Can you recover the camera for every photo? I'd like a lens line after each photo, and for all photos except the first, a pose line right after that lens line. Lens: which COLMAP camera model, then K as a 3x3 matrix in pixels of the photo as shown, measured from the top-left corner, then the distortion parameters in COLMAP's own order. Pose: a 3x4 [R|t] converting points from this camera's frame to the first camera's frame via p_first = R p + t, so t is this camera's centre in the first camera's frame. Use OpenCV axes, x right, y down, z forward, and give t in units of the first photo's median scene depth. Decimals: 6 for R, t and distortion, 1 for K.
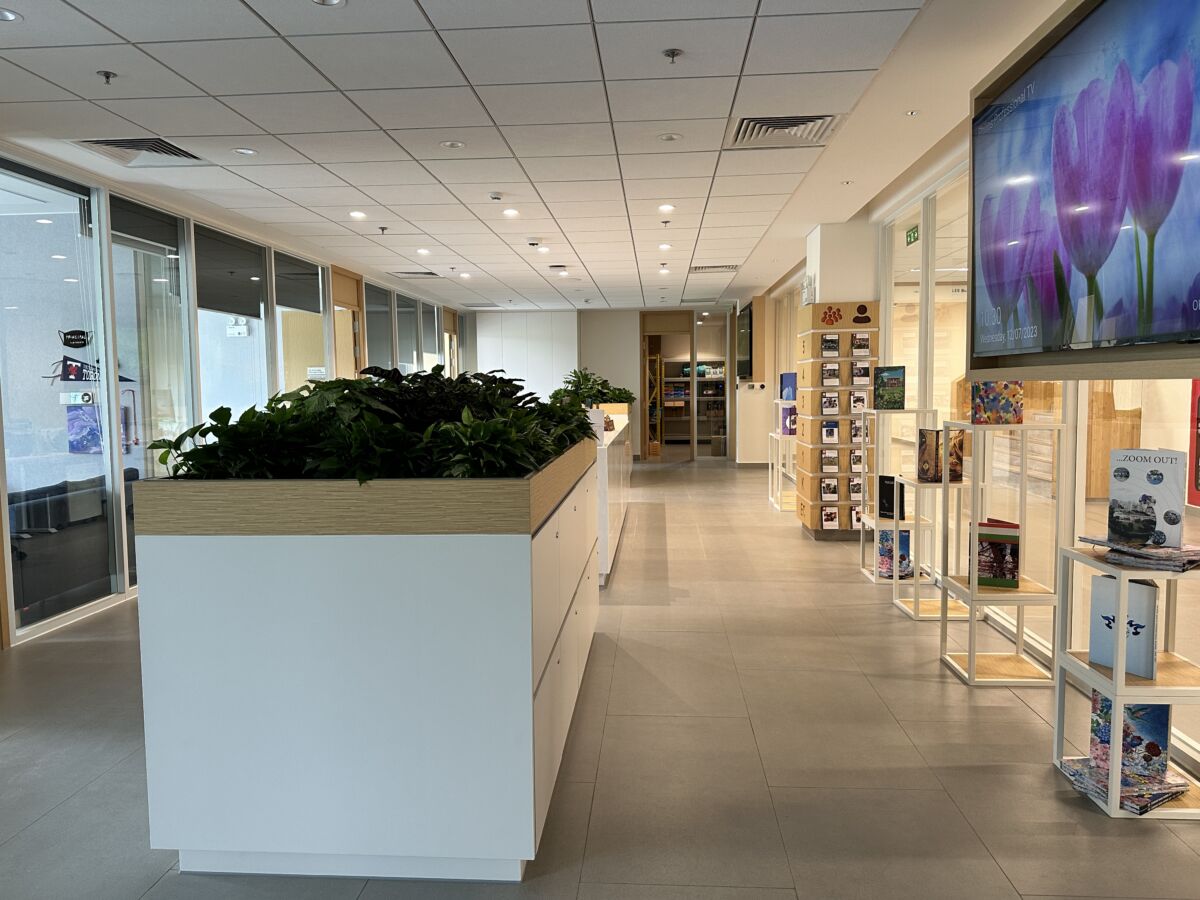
lens RADIAL K [[838.3, 0, 600.0], [0, 838.3, 450.0], [0, 0, 1]] dist [0.099371, -0.111498]
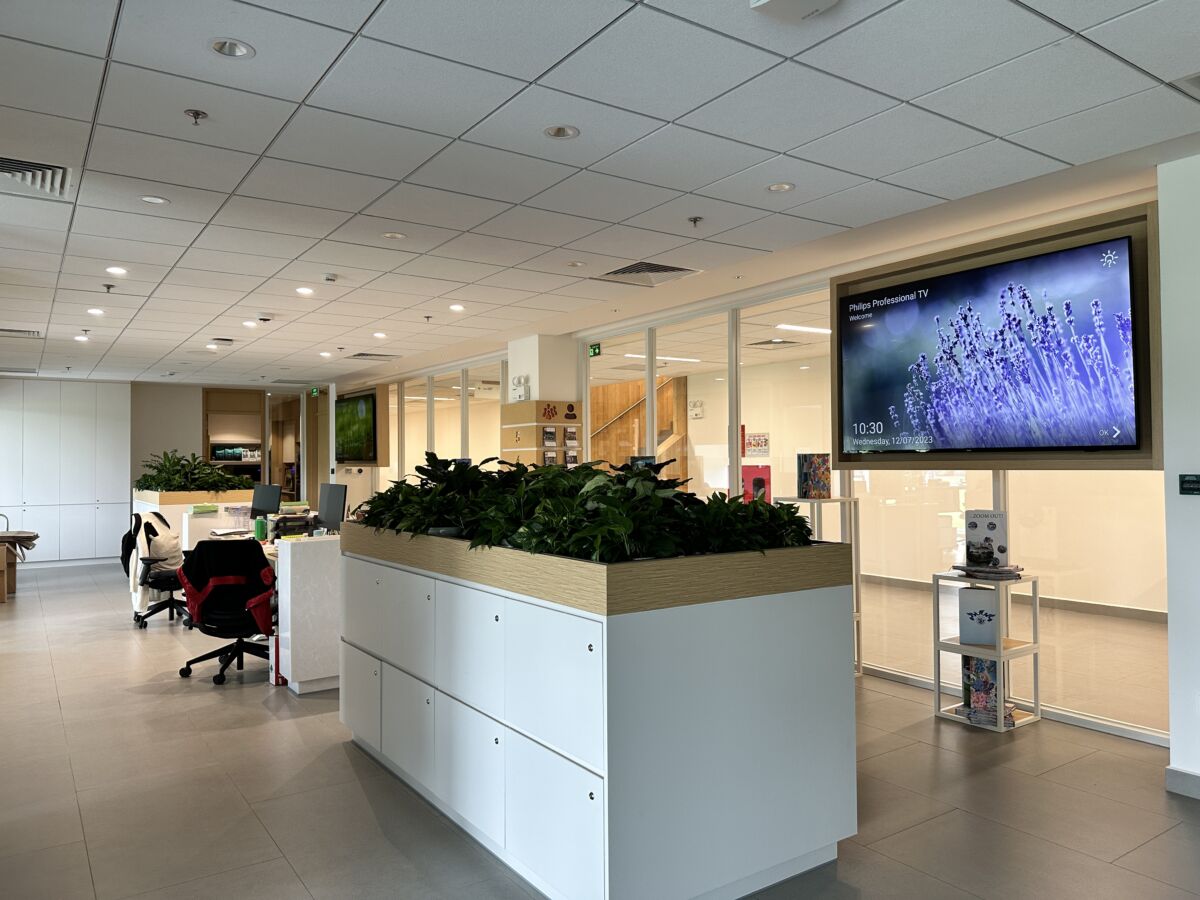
lens RADIAL K [[838.3, 0, 600.0], [0, 838.3, 450.0], [0, 0, 1]] dist [0.099371, -0.111498]
pose [[0.777716, 0.014670, 0.628445, -0.405244], [0.047140, 0.995552, -0.081577, -0.007206], [-0.626846, 0.093068, 0.773565, 0.058377]]
